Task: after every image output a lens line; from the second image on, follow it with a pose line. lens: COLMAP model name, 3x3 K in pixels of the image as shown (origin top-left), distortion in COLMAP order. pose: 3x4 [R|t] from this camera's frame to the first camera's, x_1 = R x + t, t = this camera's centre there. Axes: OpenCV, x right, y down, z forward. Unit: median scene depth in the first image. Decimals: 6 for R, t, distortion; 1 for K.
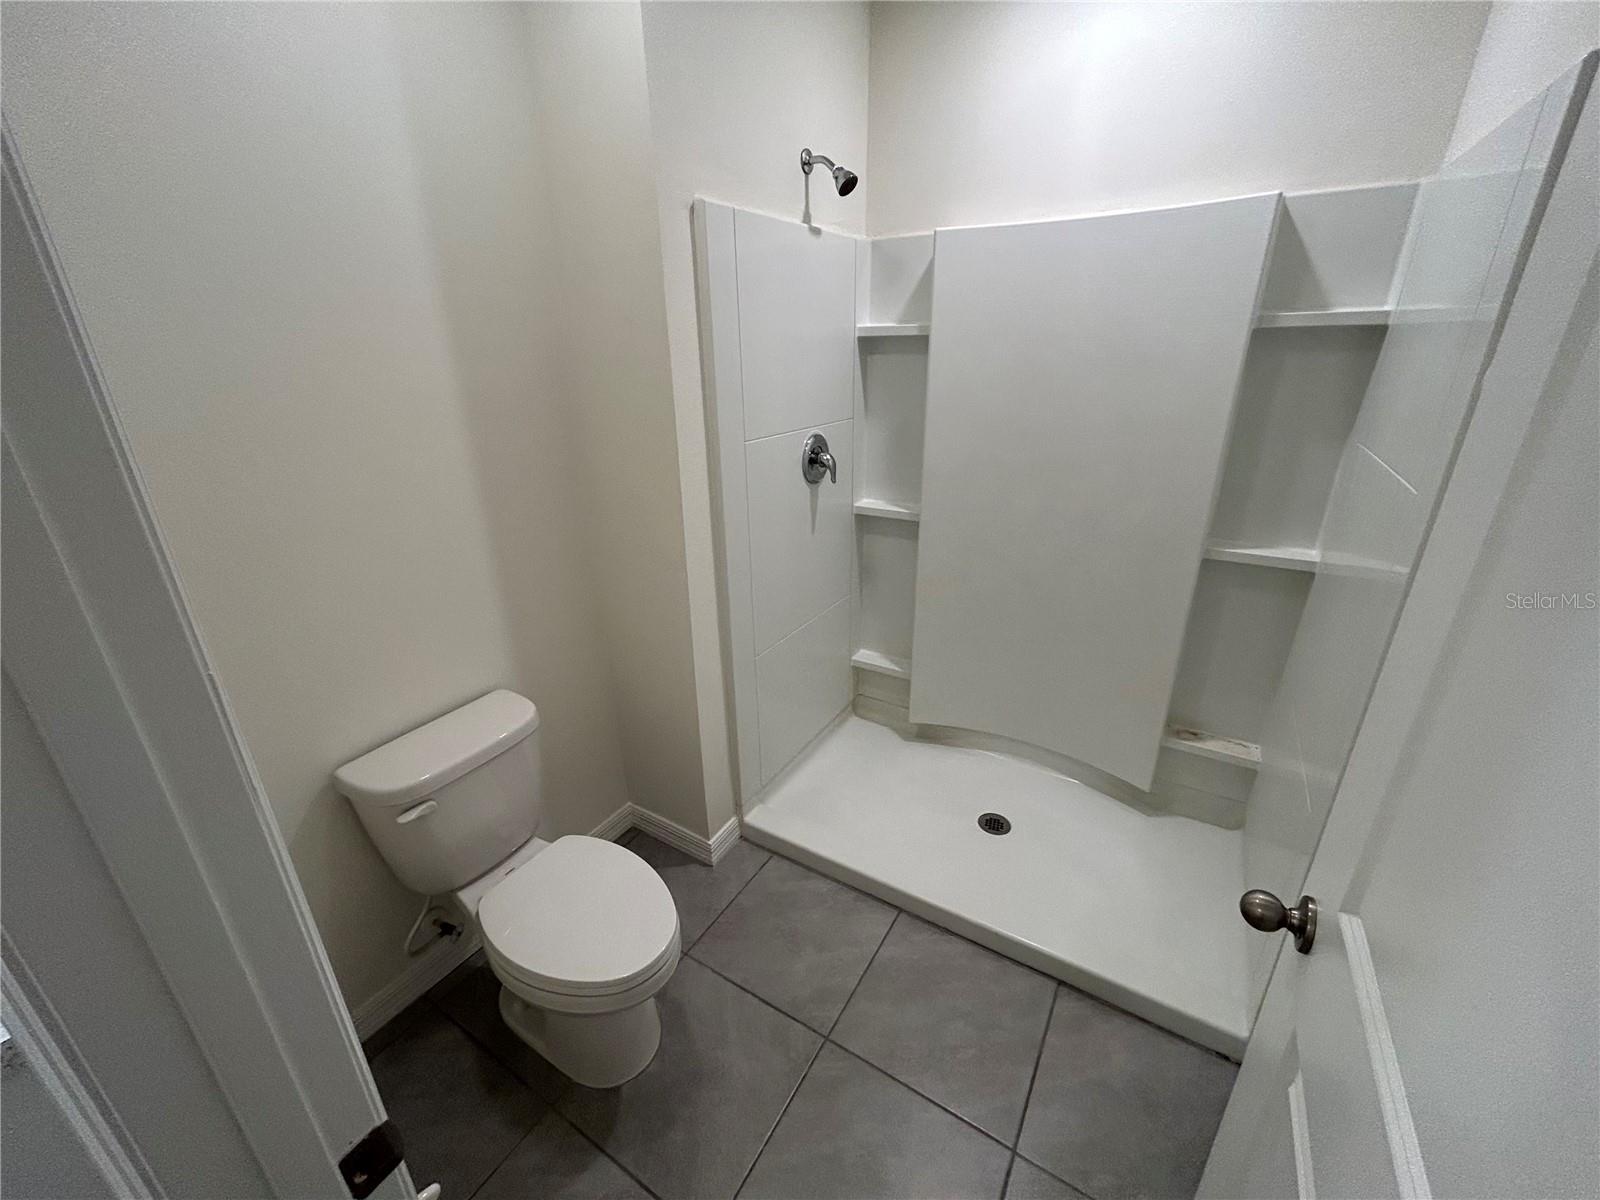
lens RADIAL K [[643.9, 0, 797.5], [0, 643.9, 603.2], [0, 0, 1]] dist [0.003132, 0.000273]
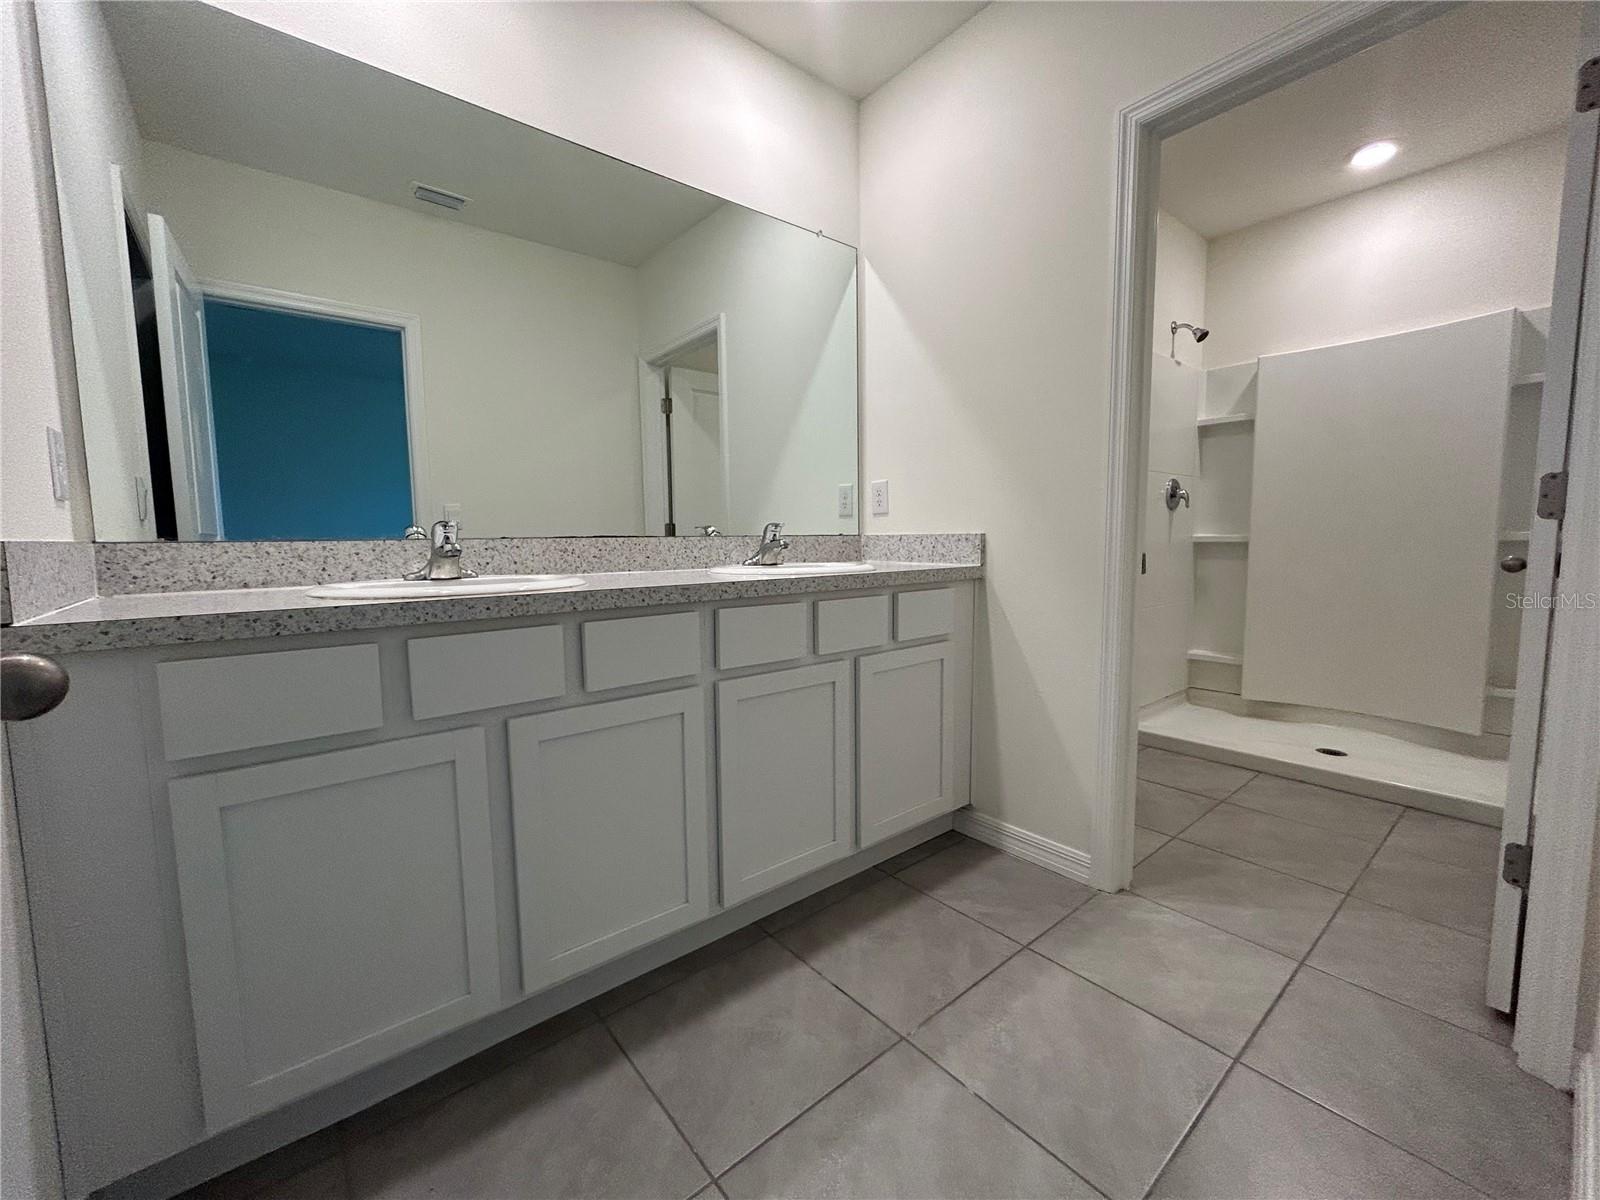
lens RADIAL K [[643.9, 0, 794.9], [0, 643.9, 591.4], [0, 0, 1]] dist [0.003132, 0.000273]
pose [[0.942528, 0.034430, -0.332349, -0.304193], [-0.122994, 0.960586, -0.249292, 0.498173], [0.310667, 0.275841, 0.909614, -0.630102]]
